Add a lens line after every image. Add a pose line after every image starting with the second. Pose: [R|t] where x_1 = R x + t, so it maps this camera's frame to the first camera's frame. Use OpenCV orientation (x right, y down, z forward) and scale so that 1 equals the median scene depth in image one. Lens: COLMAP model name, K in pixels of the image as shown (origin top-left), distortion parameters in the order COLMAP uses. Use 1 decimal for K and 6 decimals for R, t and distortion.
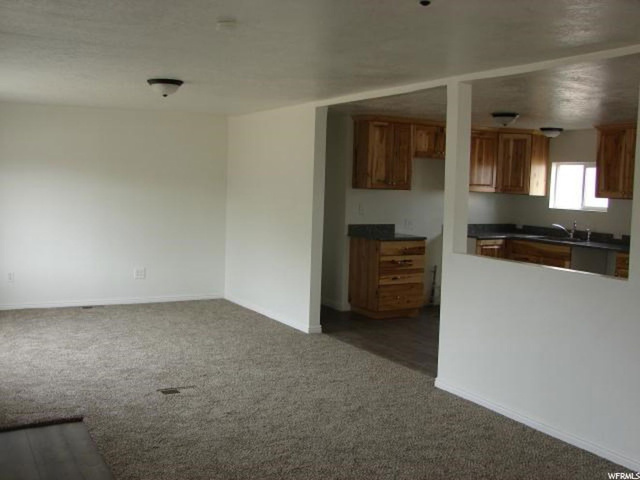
lens RADIAL K [[768.3, 0, 320.0], [0, 768.3, 240.0], [0, 0, 1]] dist [-0.149790, -0.008930]
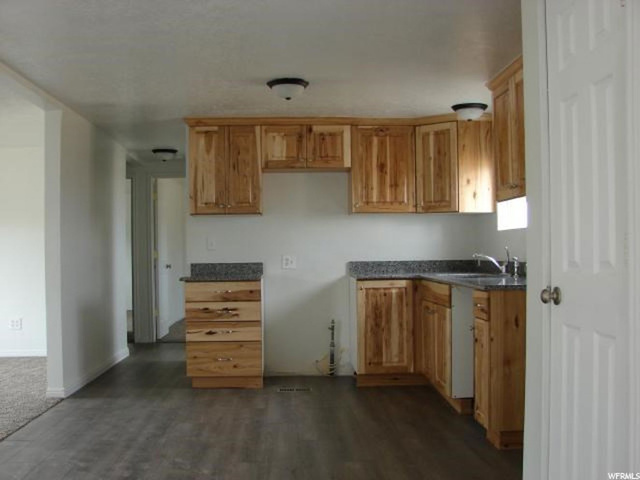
lens RADIAL K [[768.3, 0, 320.0], [0, 768.3, 240.0], [0, 0, 1]] dist [-0.149790, -0.008930]
pose [[0.867713, -0.050551, -0.494488, 0.532397], [-0.001331, 0.994575, -0.104011, 0.036116], [0.497064, 0.090910, 0.862939, 0.397446]]
